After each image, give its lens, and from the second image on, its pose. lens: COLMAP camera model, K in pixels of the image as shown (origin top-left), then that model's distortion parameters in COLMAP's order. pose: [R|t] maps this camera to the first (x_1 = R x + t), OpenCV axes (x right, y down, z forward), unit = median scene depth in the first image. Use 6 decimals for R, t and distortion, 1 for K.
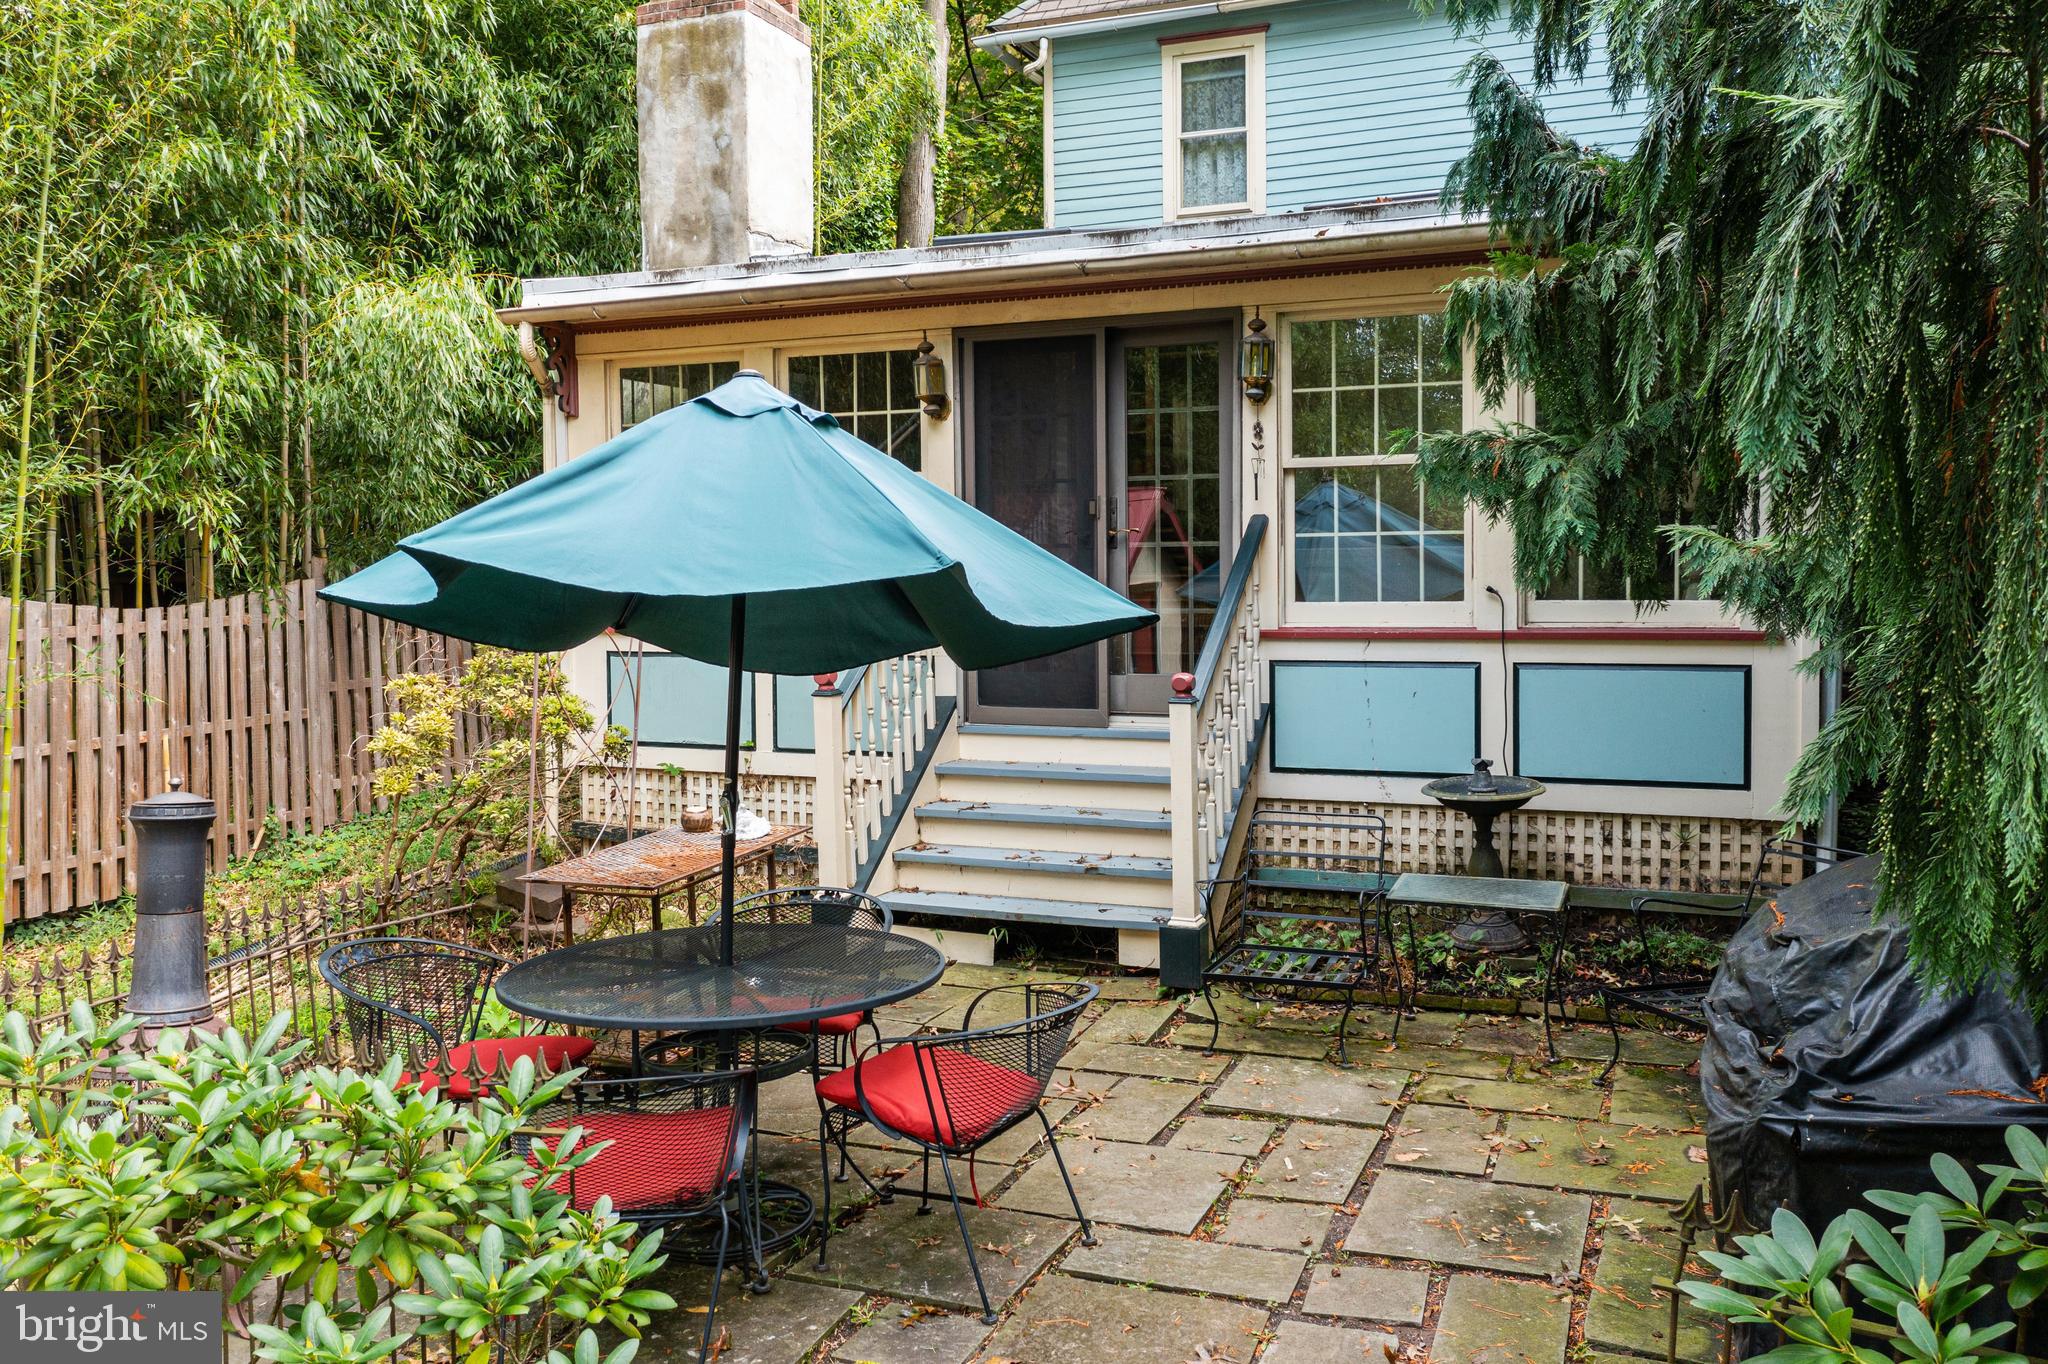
lens RADIAL K [[1628.2, 0, 1028.1], [0, 1628.2, 674.2], [0, 0, 1]] dist [0.002445, 0.002685]
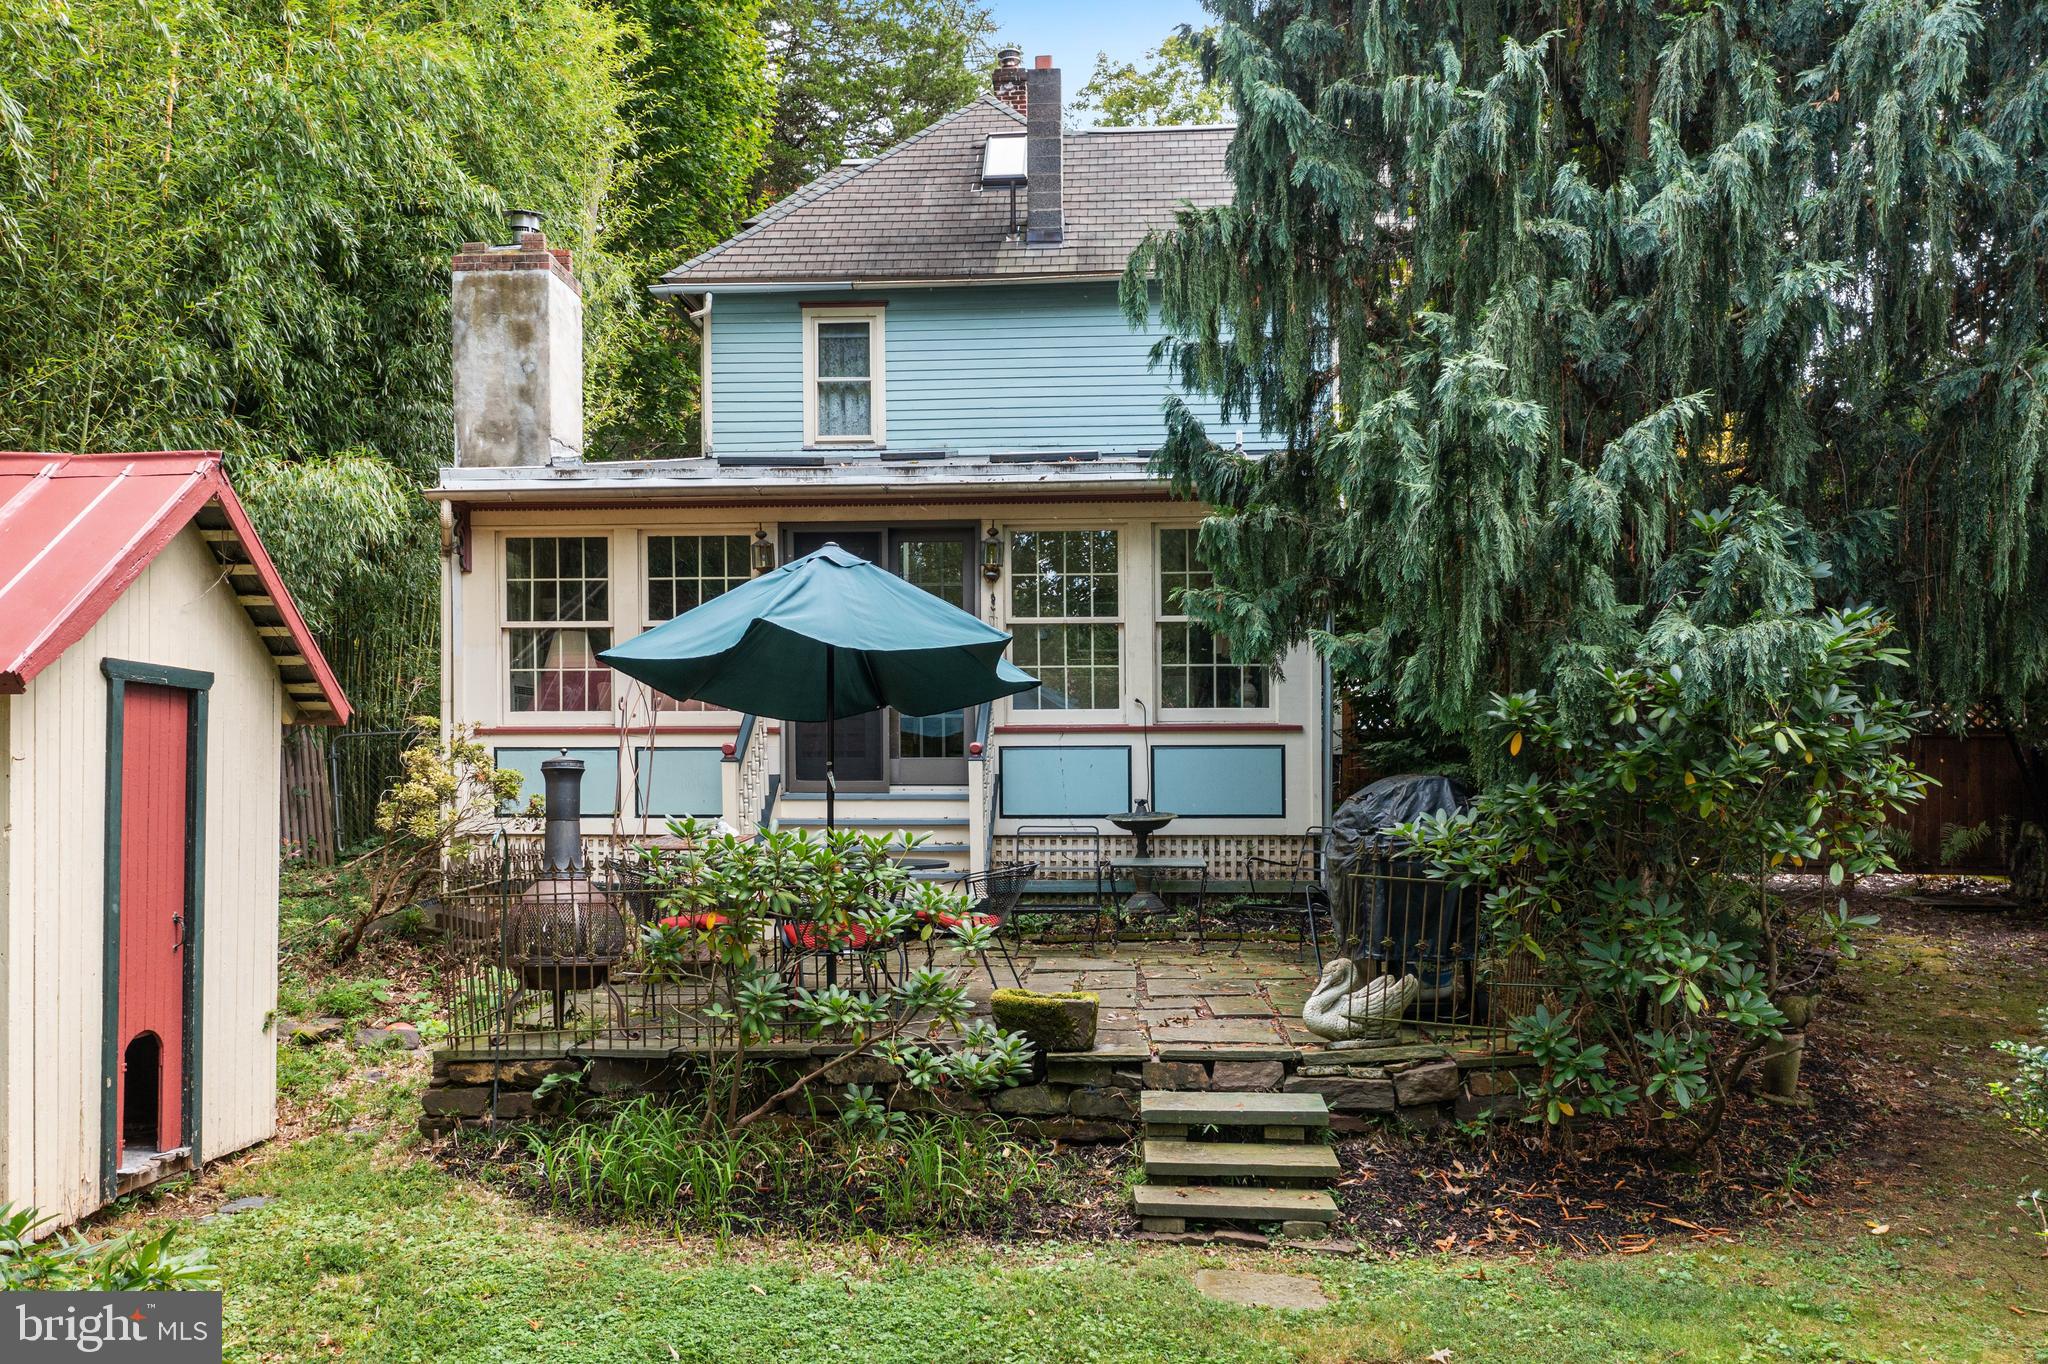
lens RADIAL K [[1642.0, 0, 1004.9], [0, 1642.0, 817.2], [0, 0, 1]] dist [0.000471, -0.002659]
pose [[0.947020, -0.001196, 0.321171, -0.353140], [0.013439, 0.999265, -0.035909, 0.116436], [-0.320892, 0.038323, 0.946340, -0.487059]]
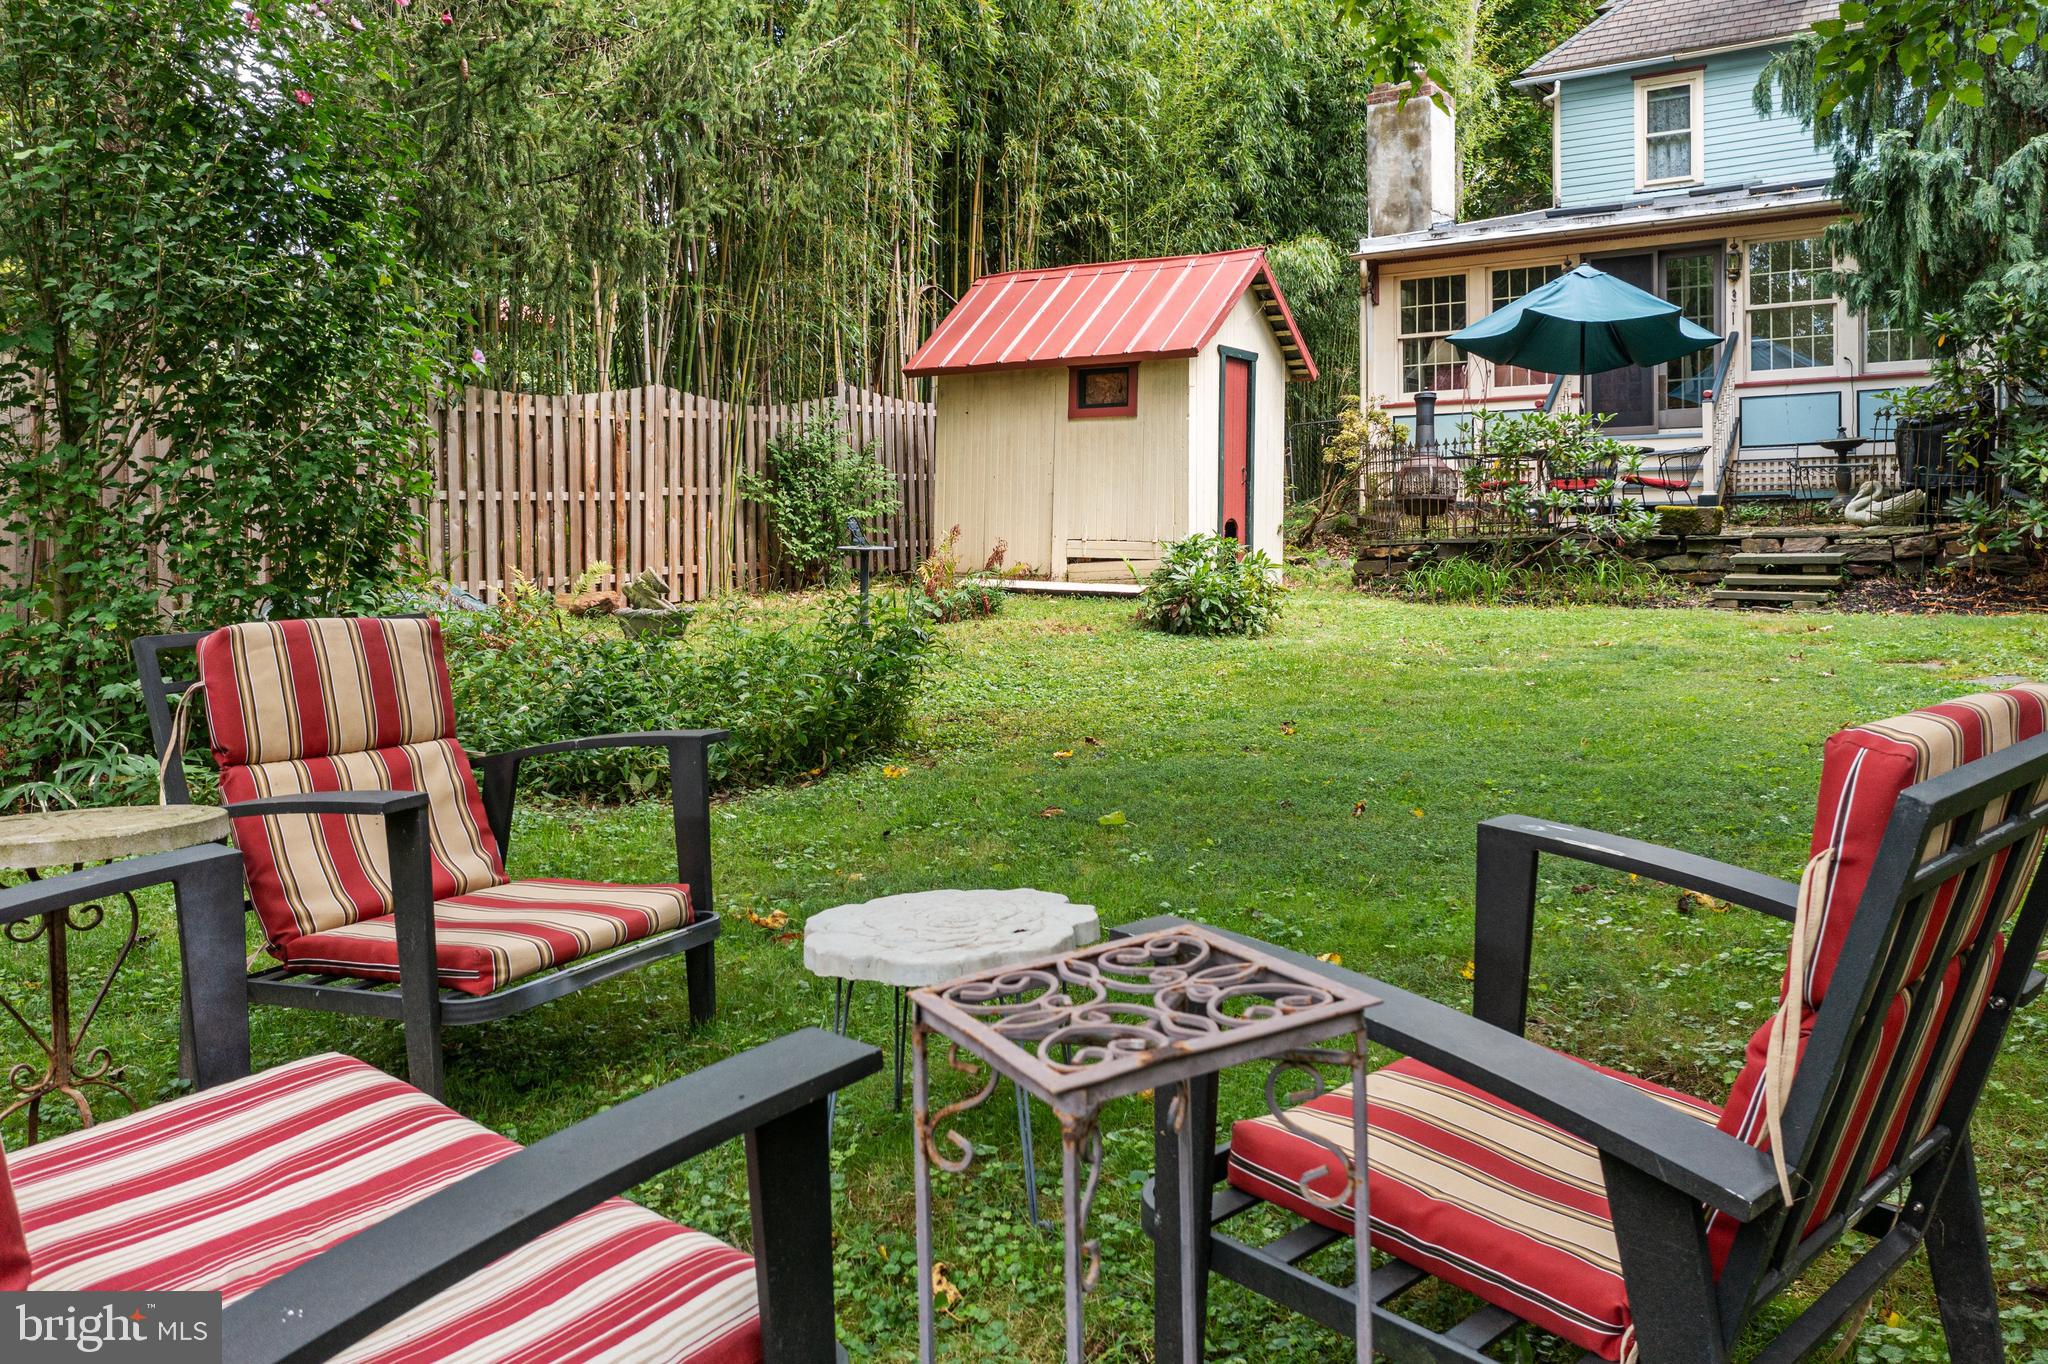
lens RADIAL K [[1664.7, 0, 1042.8], [0, 1664.7, 609.0], [0, 0, 1]] dist [-0.004158, 0.012076]
pose [[0.982413, 0.000563, -0.186718, -0.360853], [-0.003482, 0.999877, -0.015309, 0.318782], [0.186686, 0.015690, 0.982294, -1.398975]]
